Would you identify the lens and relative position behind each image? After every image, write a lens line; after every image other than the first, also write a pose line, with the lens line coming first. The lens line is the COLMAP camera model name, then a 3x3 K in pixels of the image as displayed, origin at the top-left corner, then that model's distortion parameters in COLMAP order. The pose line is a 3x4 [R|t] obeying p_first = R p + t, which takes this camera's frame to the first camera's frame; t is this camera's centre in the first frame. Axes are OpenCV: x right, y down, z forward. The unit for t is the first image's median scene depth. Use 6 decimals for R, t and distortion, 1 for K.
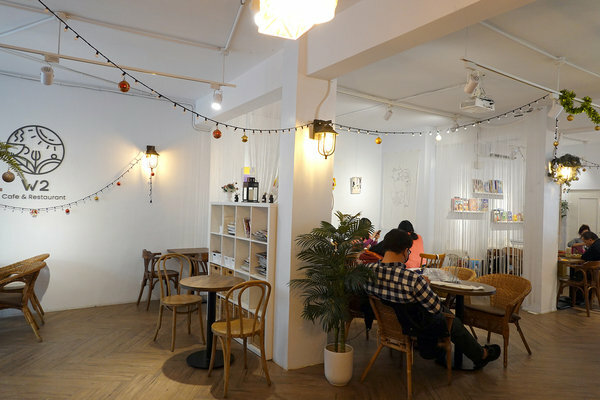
lens RADIAL K [[400.2, 0, 299.8], [0, 400.2, 199.6], [0, 0, 1]] dist [-0.011015, 0.001762]
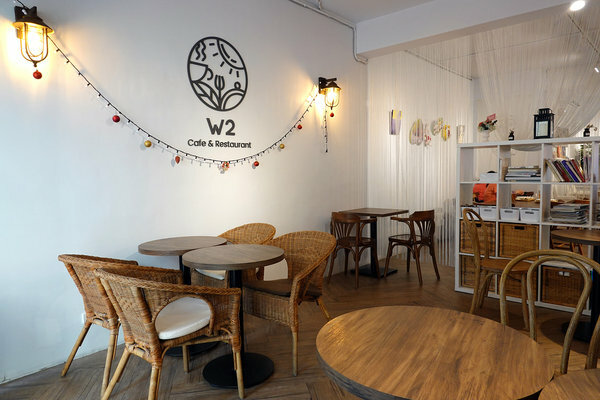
lens RADIAL K [[400.2, 0, 299.7], [0, 400.2, 195.5], [0, 0, 1]] dist [-0.011015, 0.001762]
pose [[0.970863, -0.054966, 0.233247, -0.698676], [0.038402, 0.996446, 0.074975, 0.035579], [-0.236539, -0.063834, 0.969523, 0.291140]]
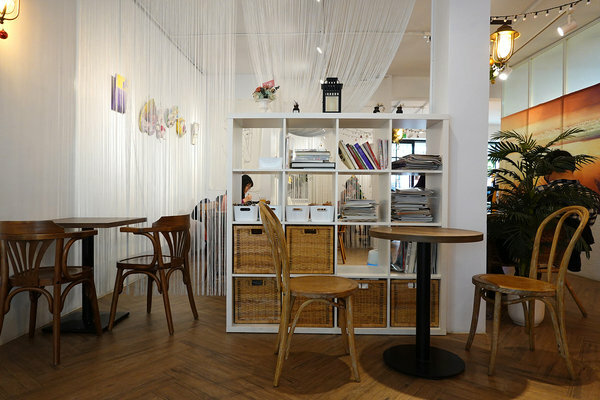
lens RADIAL K [[400.2, 0, 298.0], [0, 400.2, 194.7], [0, 0, 1]] dist [-0.011015, 0.001762]
pose [[0.592547, -0.029237, 0.805005, -0.589321], [0.007328, 0.999495, 0.030907, 0.097124], [-0.805503, -0.012415, 0.592462, 0.585897]]
